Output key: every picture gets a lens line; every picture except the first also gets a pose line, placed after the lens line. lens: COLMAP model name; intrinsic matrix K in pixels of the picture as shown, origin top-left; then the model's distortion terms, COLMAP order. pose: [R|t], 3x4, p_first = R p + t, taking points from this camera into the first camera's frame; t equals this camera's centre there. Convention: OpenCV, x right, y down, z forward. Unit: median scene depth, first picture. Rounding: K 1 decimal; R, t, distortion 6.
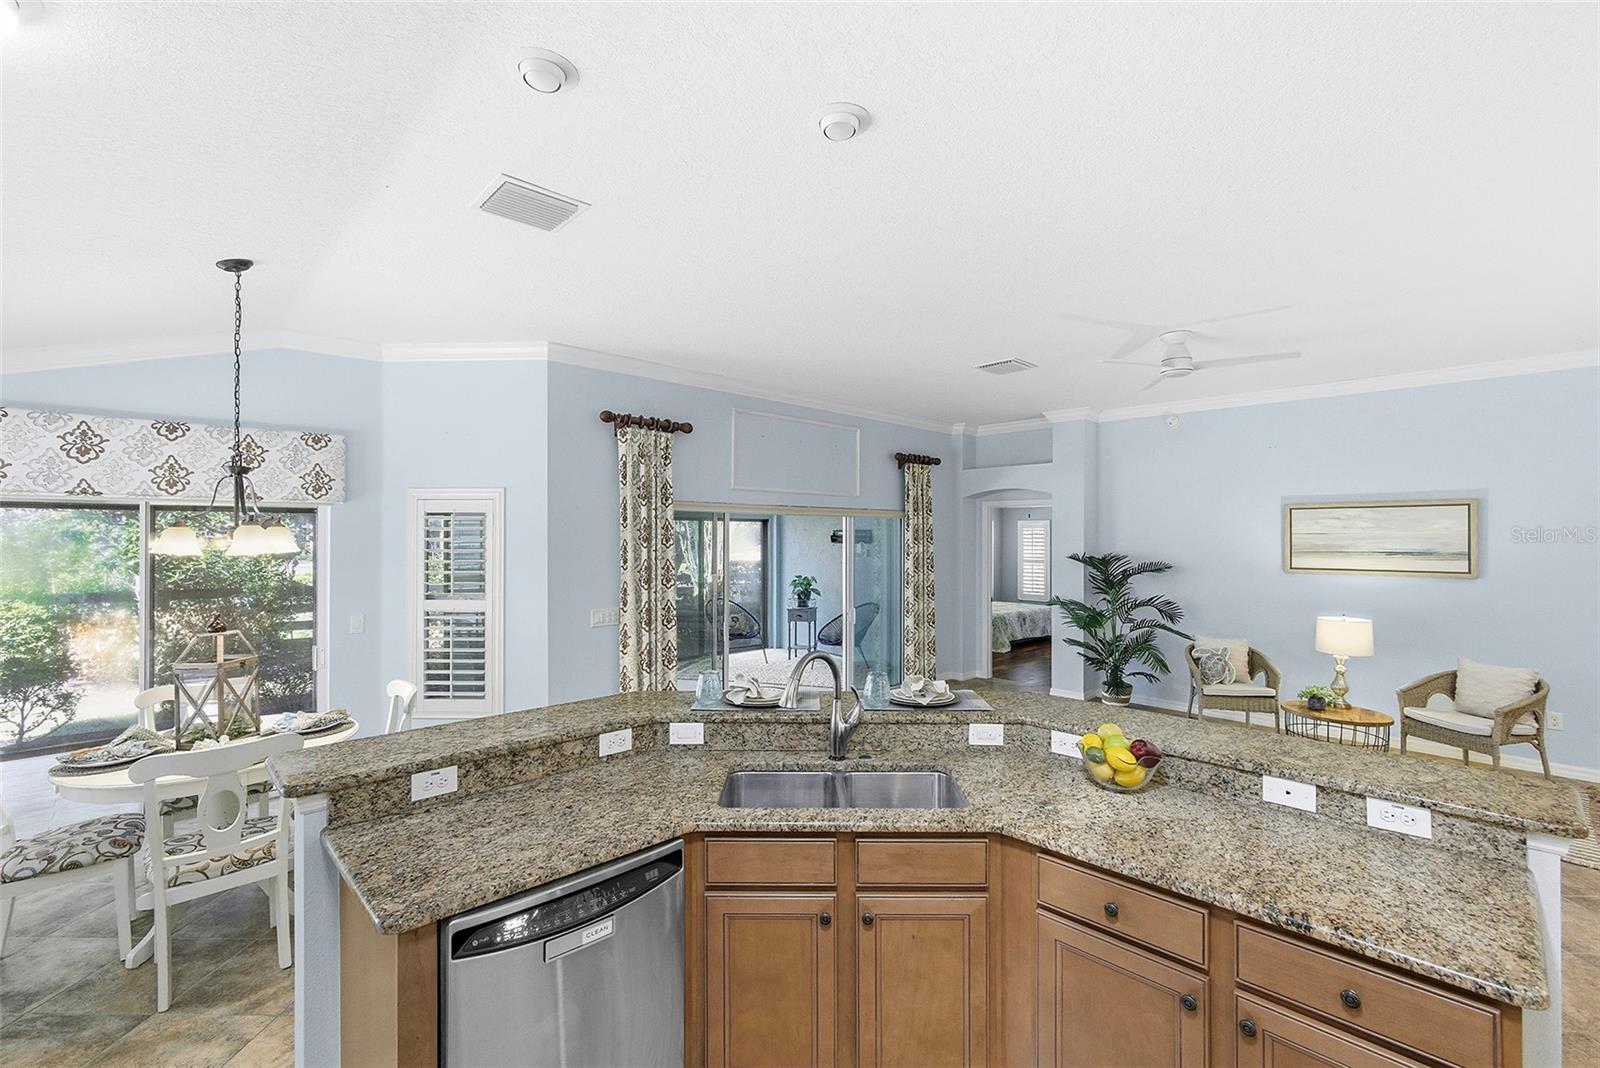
lens RADIAL K [[684.7, 0, 794.4], [0, 684.7, 532.9], [0, 0, 1]] dist [-0.010968, 0.005739]
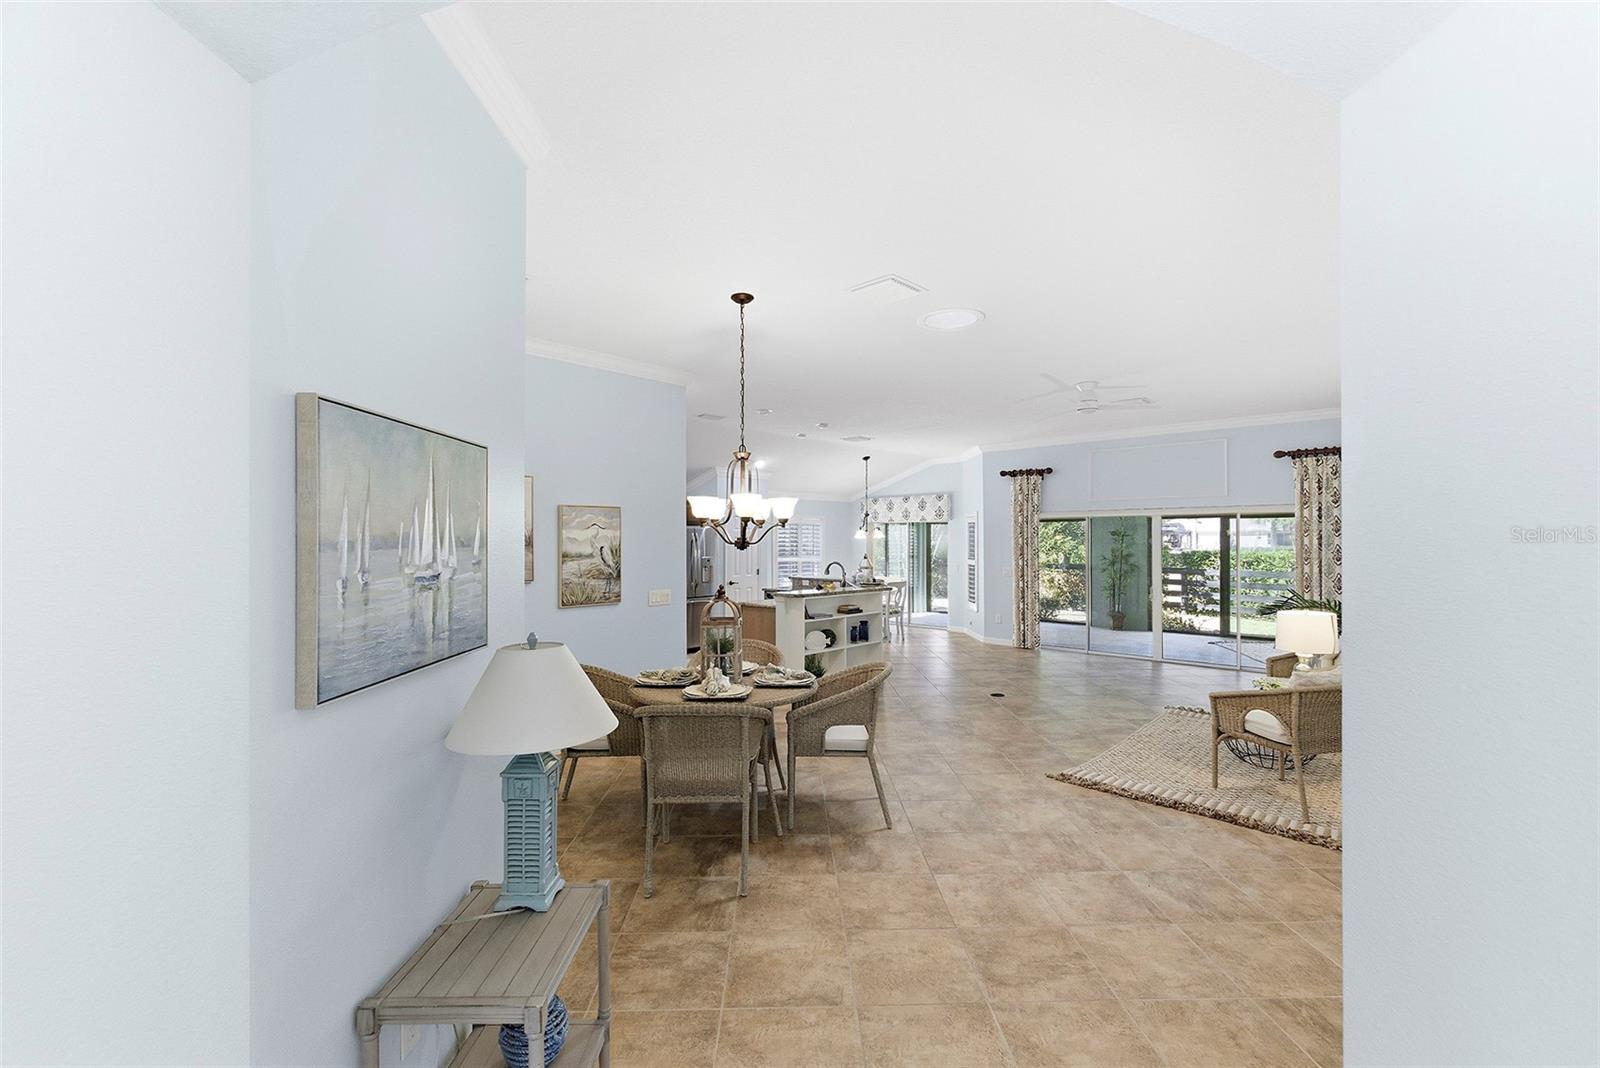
lens RADIAL K [[711.6, 0, 800.0], [0, 711.6, 534.0], [0, 0, 1]] dist [0.002064, -0.000675]
pose [[0.040621, -0.010740, -0.999117, 1.962003], [0.006383, 0.999925, -0.010490, 0.031893], [0.999154, -0.005951, 0.040687, 0.328274]]
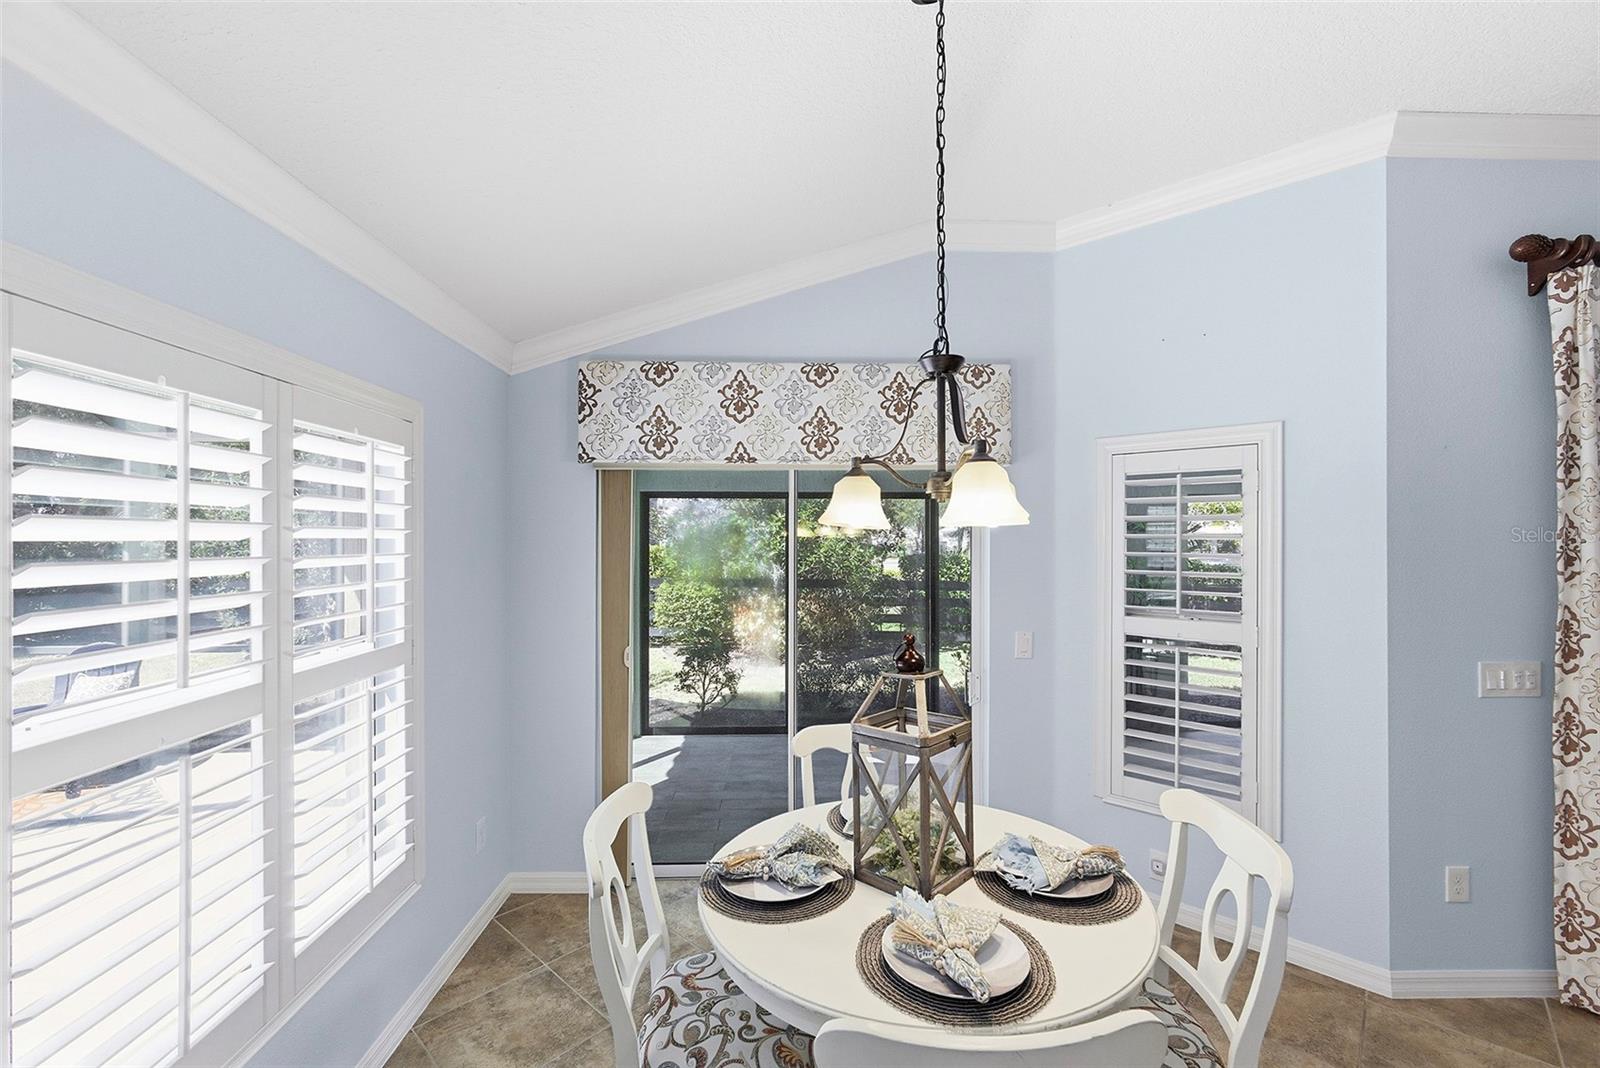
lens RADIAL K [[843.0, 0, 800.0], [0, 843.0, 534.0], [0, 0, 1]] dist [-0.002252, -0.000089]
pose [[0.739788, 0.004186, -0.672827, -0.252116], [0.001586, 0.999967, 0.007965, 0.017413], [0.672838, -0.006960, 0.739757, 0.243563]]
